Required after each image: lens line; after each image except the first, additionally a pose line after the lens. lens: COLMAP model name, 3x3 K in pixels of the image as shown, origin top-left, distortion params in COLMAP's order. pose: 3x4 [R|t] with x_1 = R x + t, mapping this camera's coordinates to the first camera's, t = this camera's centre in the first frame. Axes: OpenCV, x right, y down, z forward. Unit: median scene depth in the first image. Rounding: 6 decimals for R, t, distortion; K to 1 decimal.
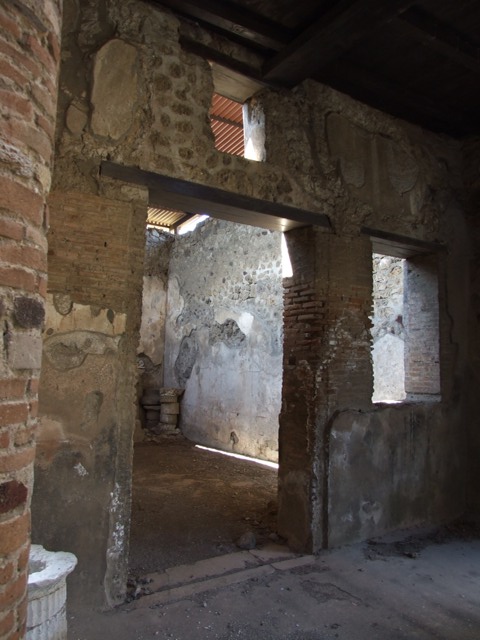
lens RADIAL K [[513.7, 0, 240.9], [0, 513.7, 319.6], [0, 0, 1]] dist [-0.036783, 0.017825]
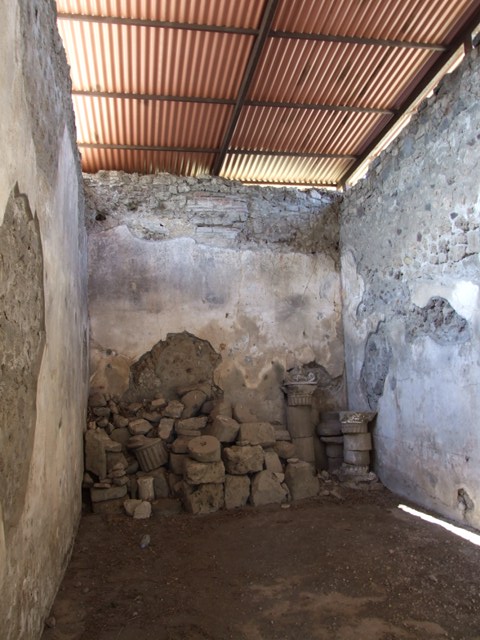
lens RADIAL K [[513.7, 0, 235.9], [0, 513.7, 317.2], [0, 0, 1]] dist [-0.036783, 0.017825]
pose [[0.910497, -0.102986, -0.400486, 0.002293], [0.097690, 0.994647, -0.033681, 0.018224], [0.401810, -0.008457, 0.915684, 0.326971]]
